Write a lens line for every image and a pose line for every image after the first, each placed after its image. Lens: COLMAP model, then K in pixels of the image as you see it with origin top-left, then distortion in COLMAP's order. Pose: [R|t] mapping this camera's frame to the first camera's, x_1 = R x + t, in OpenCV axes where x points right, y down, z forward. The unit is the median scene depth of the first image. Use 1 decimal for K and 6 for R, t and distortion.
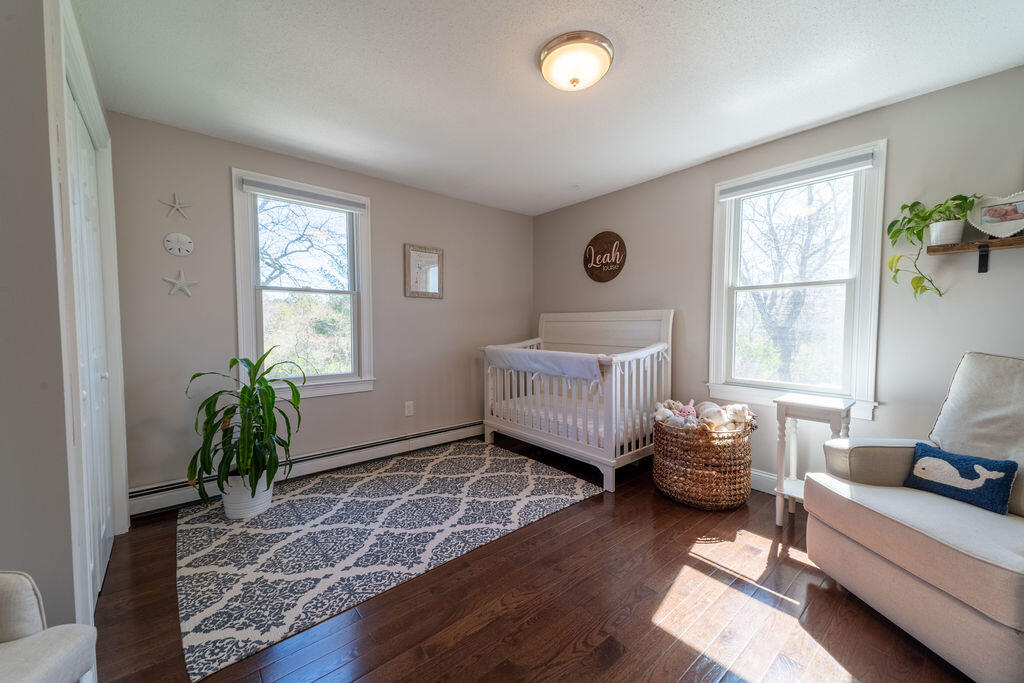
lens RADIAL K [[393.4, 0, 506.2], [0, 393.4, 344.4], [0, 0, 1]] dist [0.045086, -0.016927]
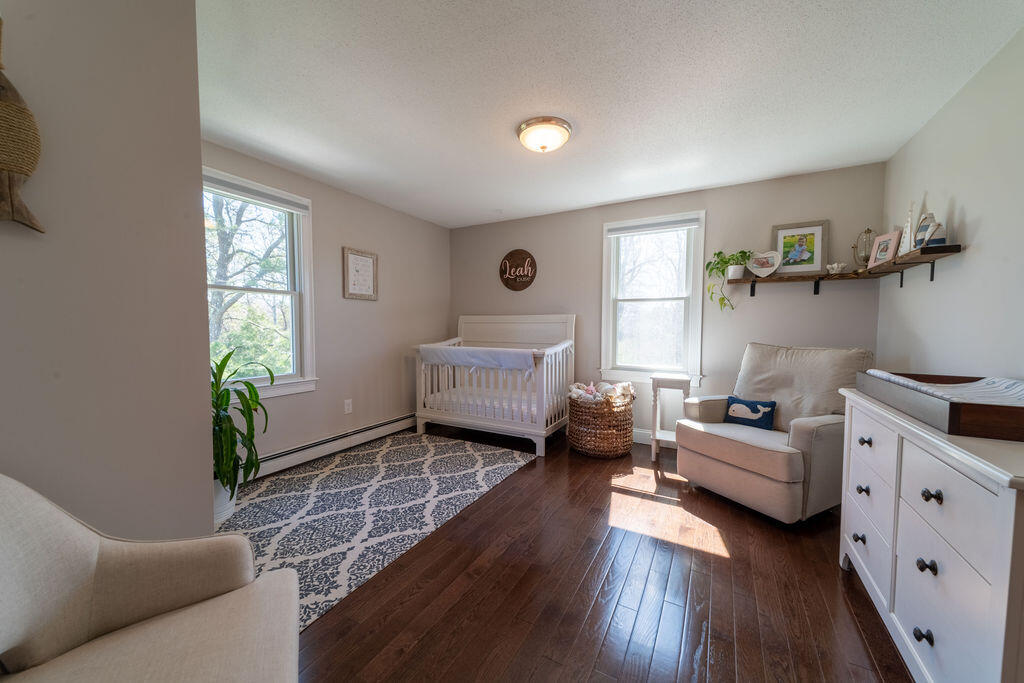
lens RADIAL K [[380.5, 0, 510.8], [0, 380.5, 343.4], [0, 0, 1]] dist [0.044604, -0.015544]
pose [[0.933690, -0.014065, 0.357806, -0.275870], [0.014850, 0.999890, 0.000555, 0.004588], [-0.357774, 0.004795, 0.933796, -0.121984]]
